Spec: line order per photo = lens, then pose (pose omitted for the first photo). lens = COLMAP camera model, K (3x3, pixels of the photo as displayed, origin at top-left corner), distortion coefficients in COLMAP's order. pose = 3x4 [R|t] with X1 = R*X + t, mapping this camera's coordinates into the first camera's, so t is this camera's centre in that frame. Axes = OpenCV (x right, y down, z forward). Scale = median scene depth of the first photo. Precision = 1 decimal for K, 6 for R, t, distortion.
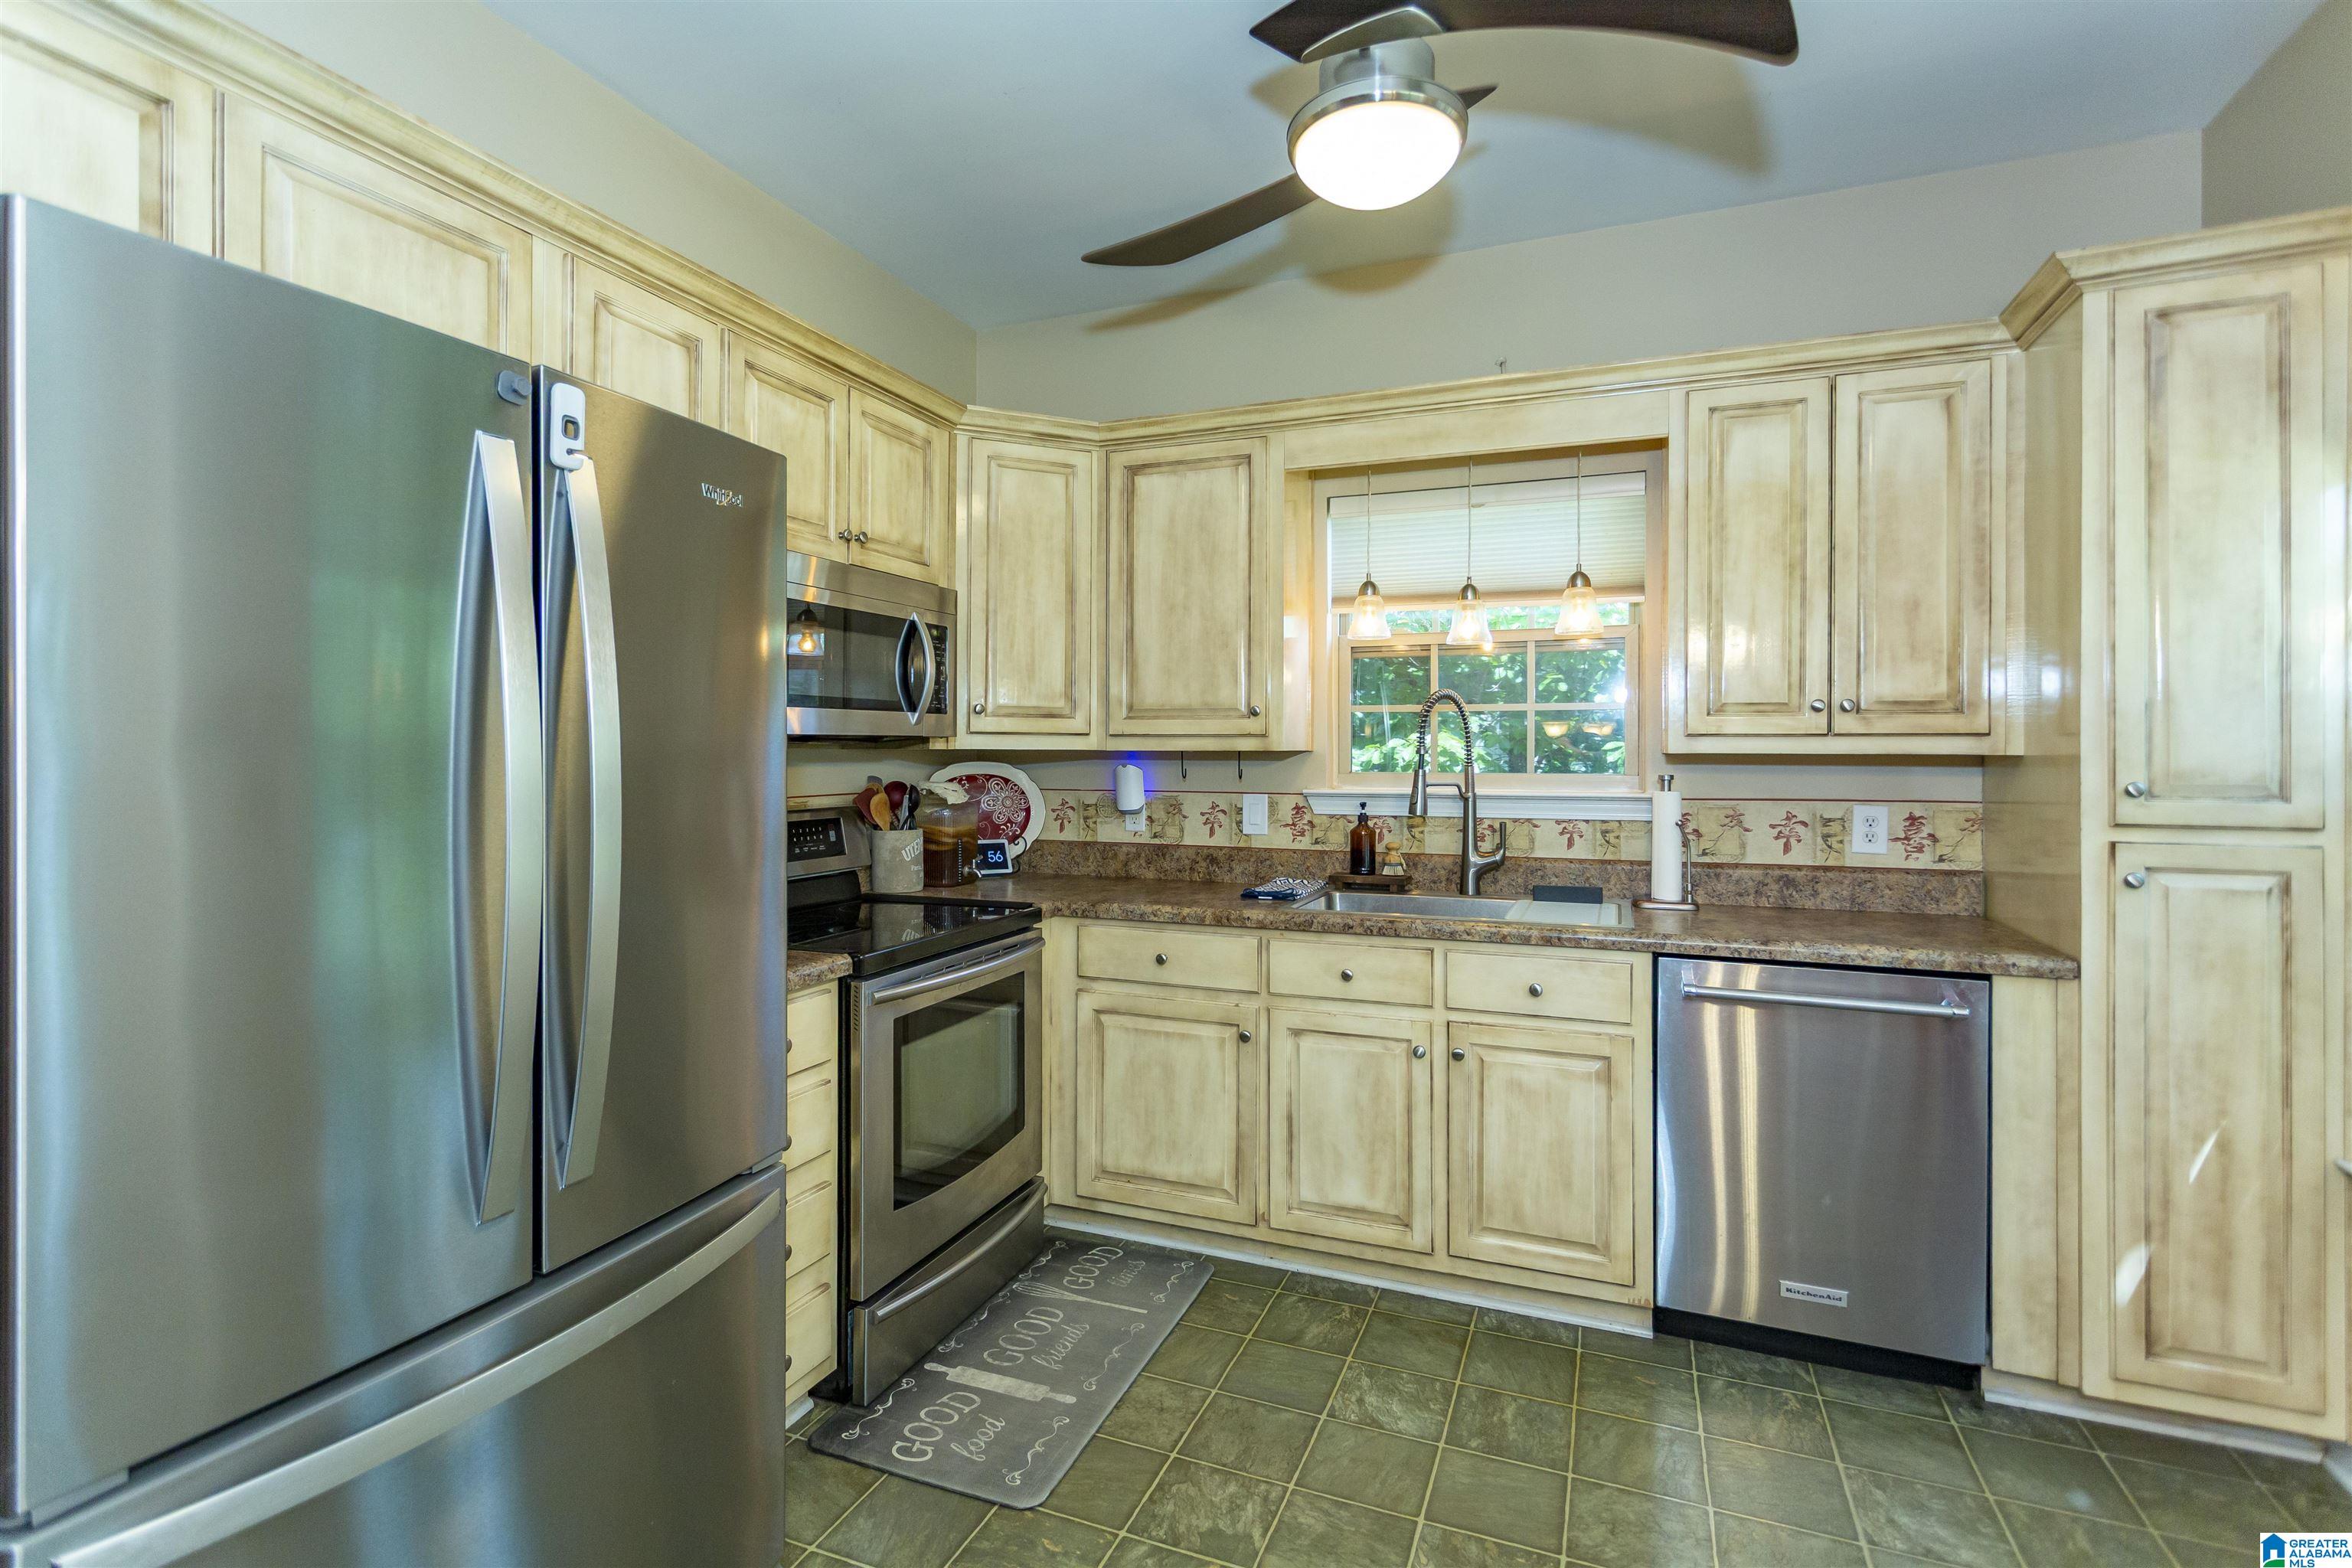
lens RADIAL K [[1114.2, 0, 1156.2], [0, 1114.2, 750.2], [0, 0, 1]] dist [0.002014, 0.000772]
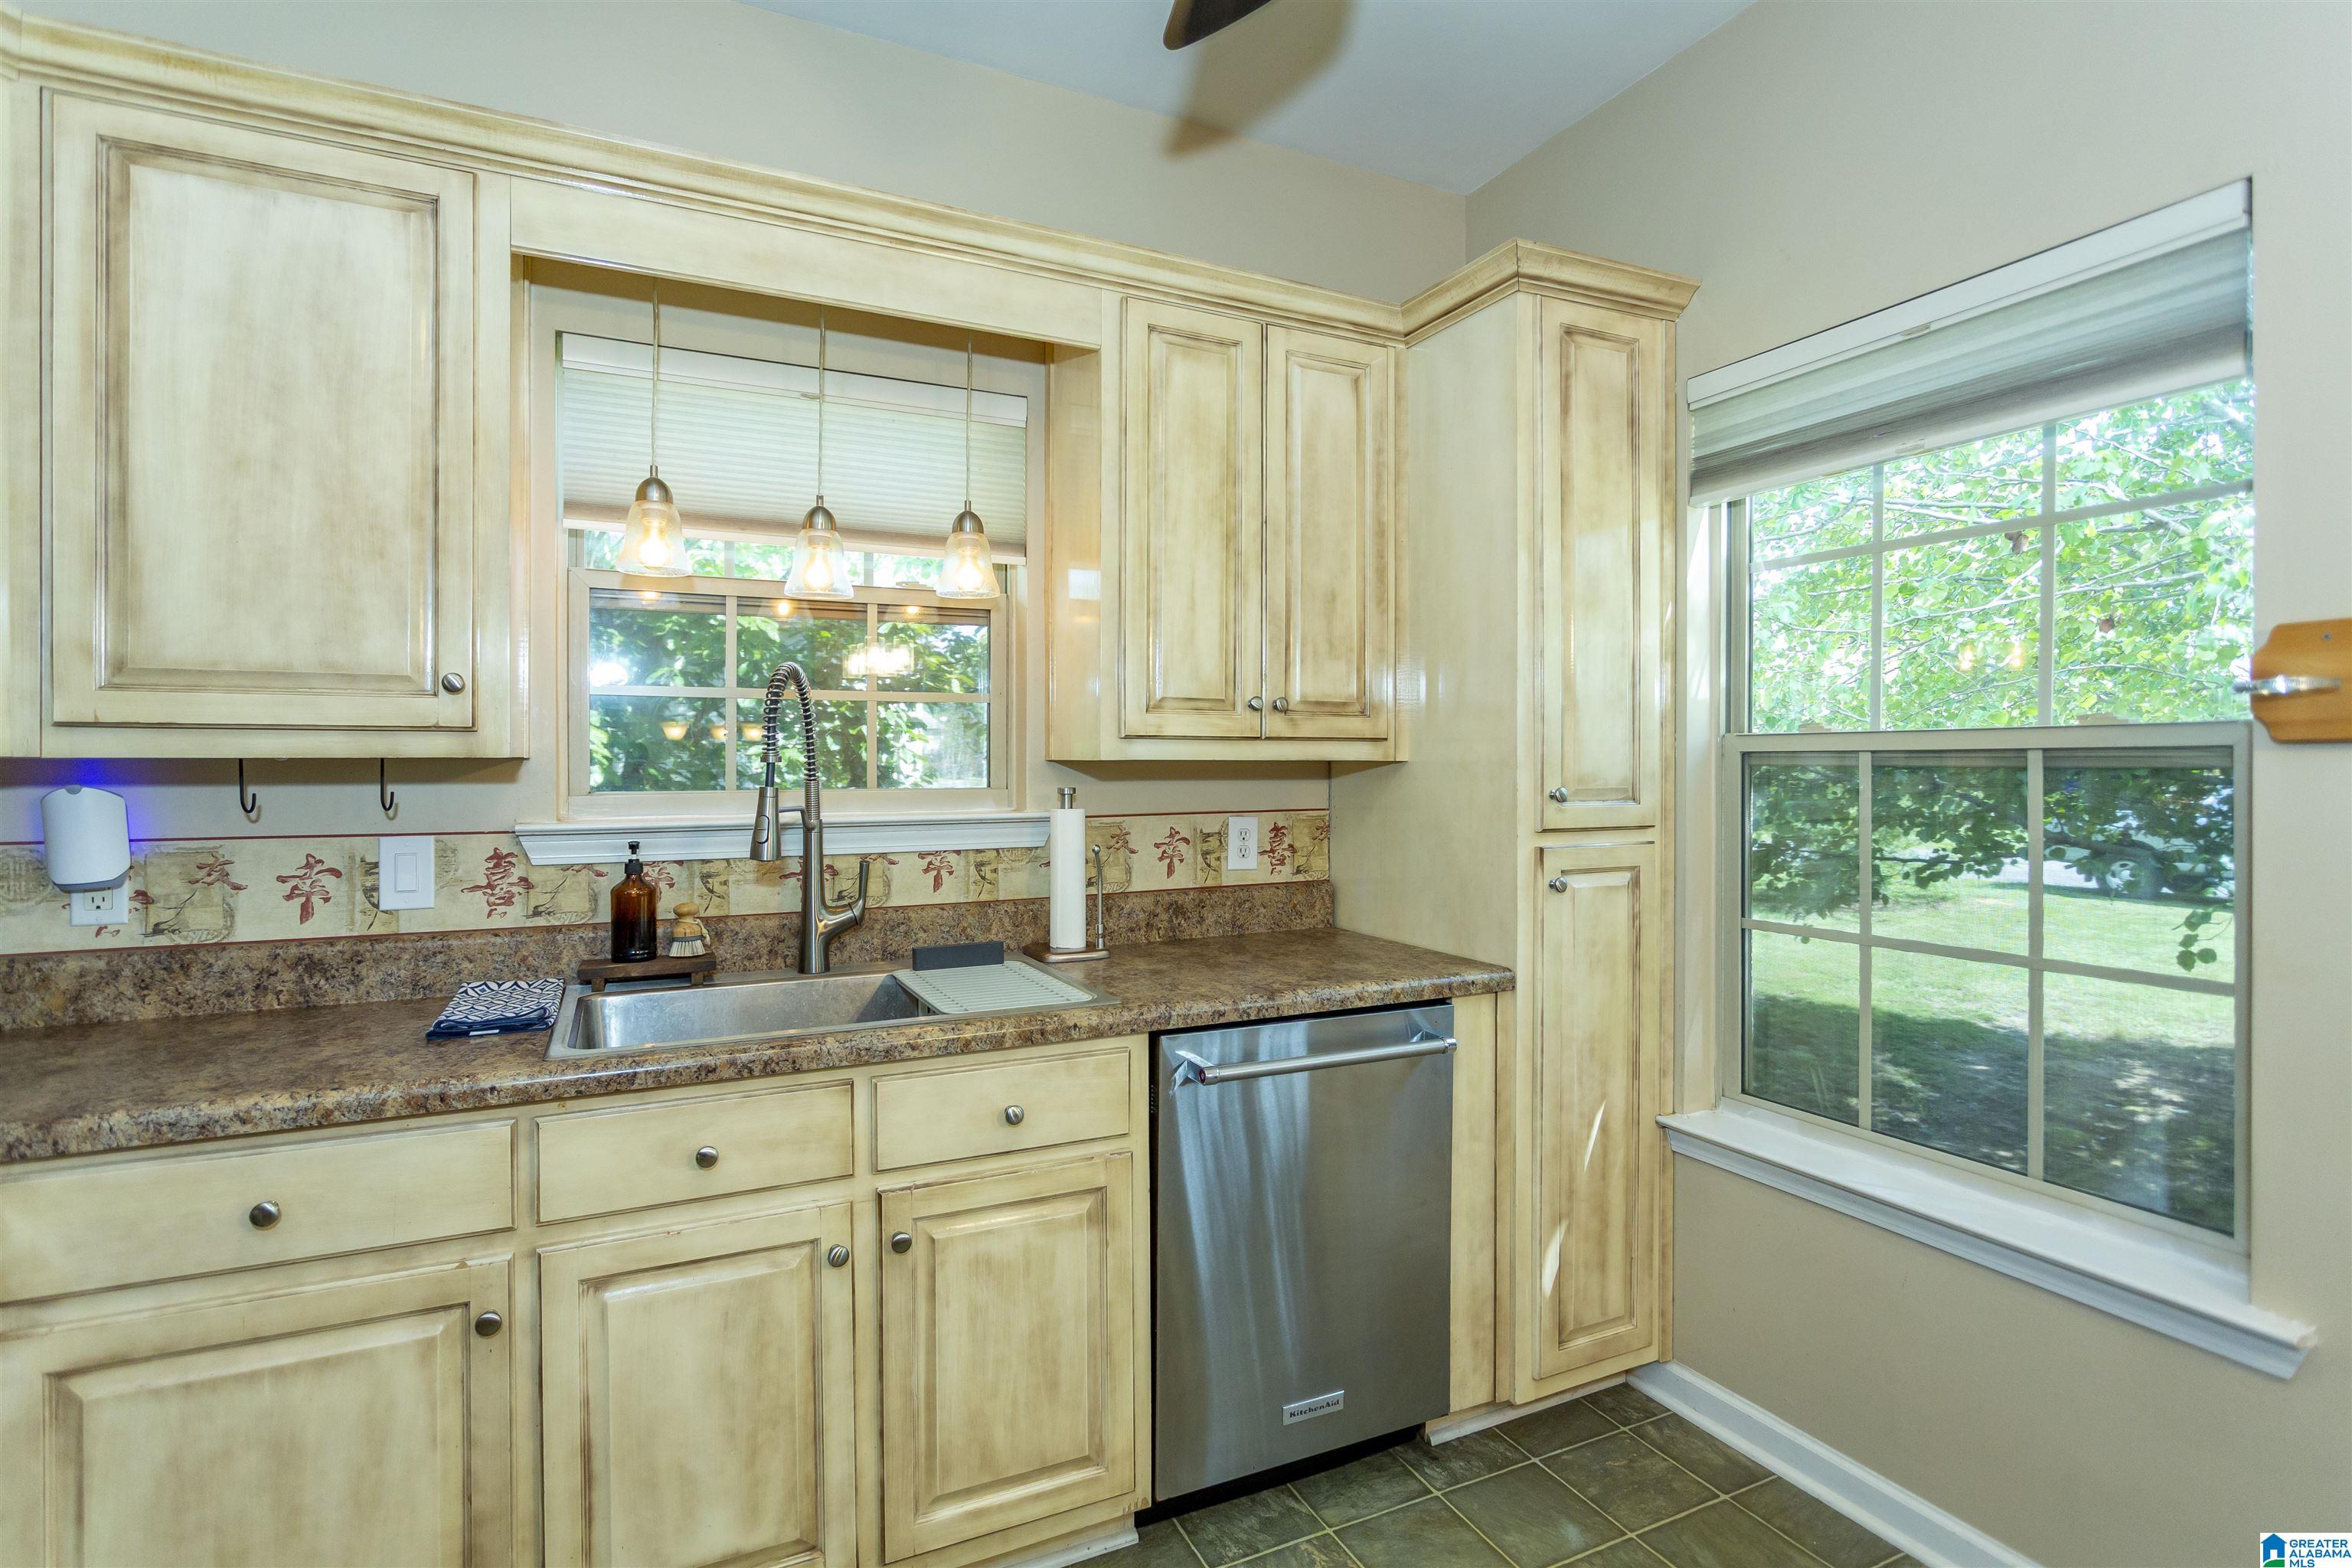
lens RADIAL K [[1141.1, 0, 1167.3], [0, 1141.1, 762.3], [0, 0, 1]] dist [-0.018416, 0.008444]
pose [[0.670584, -0.004386, 0.741821, -0.093811], [0.001052, 0.999987, 0.004961, 0.000482], [-0.741833, -0.002546, 0.670580, 0.432207]]
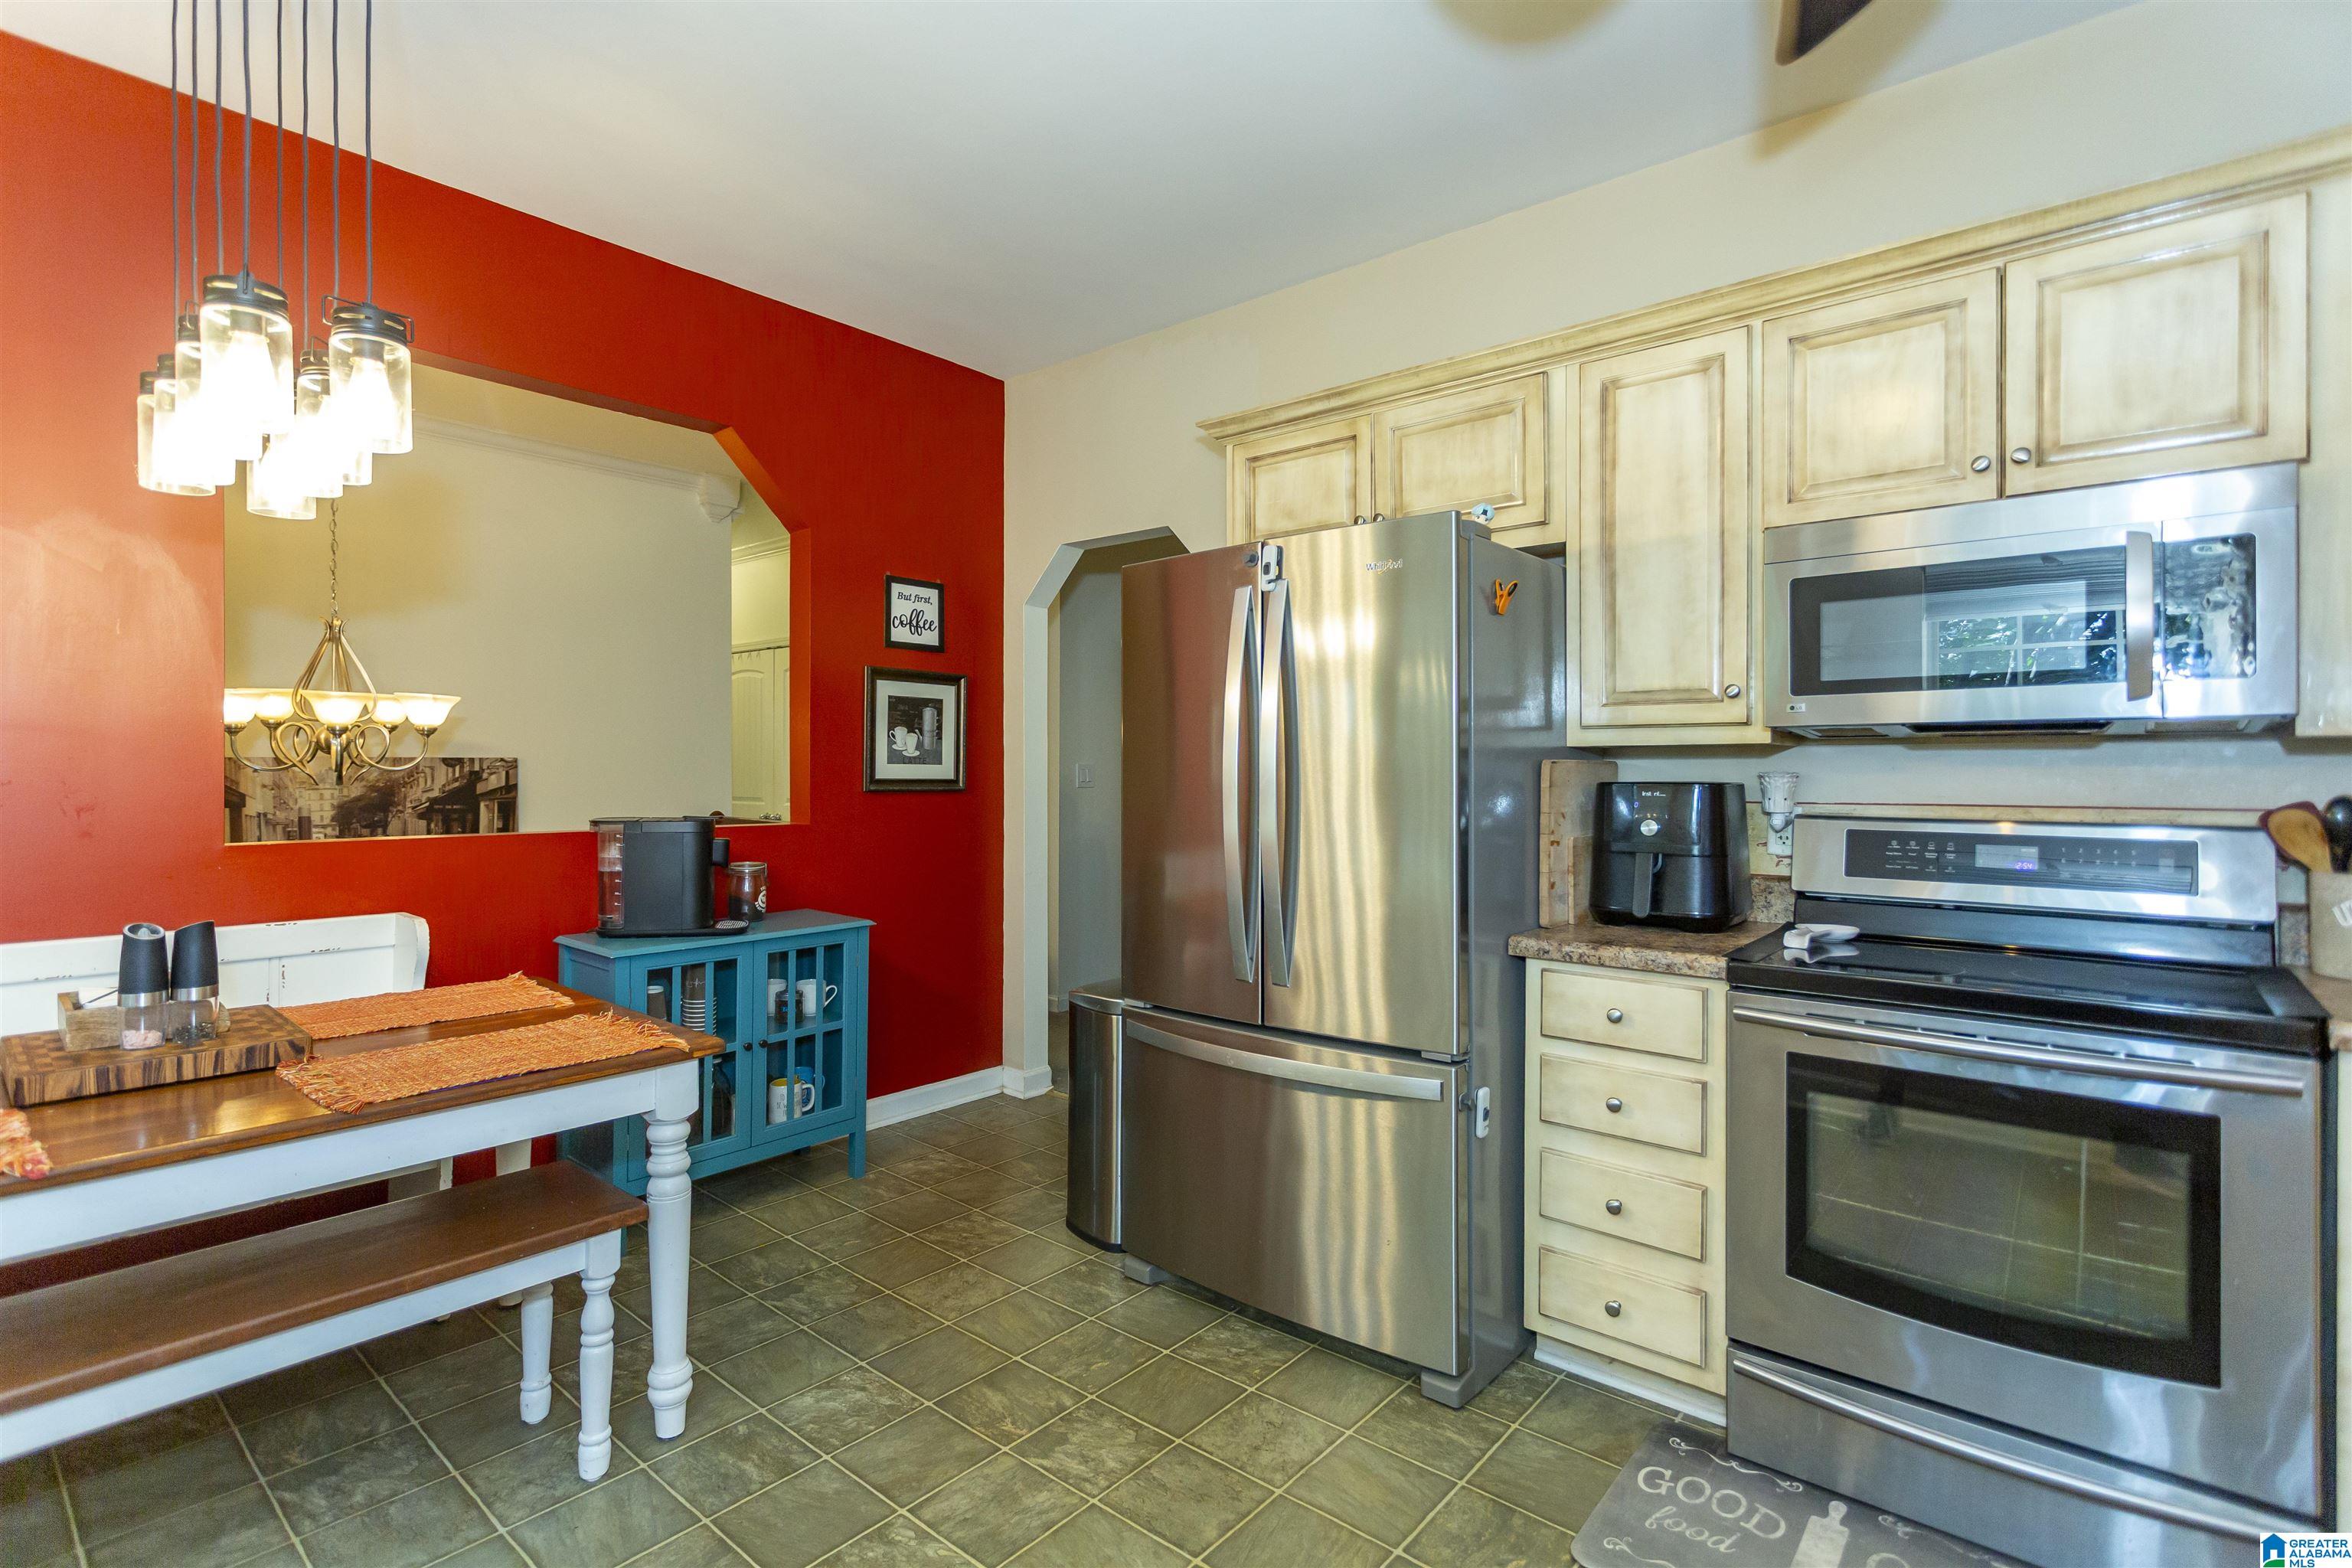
lens RADIAL K [[1115.4, 0, 1168.8], [0, 1115.4, 764.6], [0, 0, 1]] dist [0.002667, -0.000059]
pose [[-0.305135, -0.007009, -0.952283, 0.611330], [-0.002861, 0.999975, -0.006443, 0.021995], [0.952305, 0.000759, -0.305147, 0.673765]]
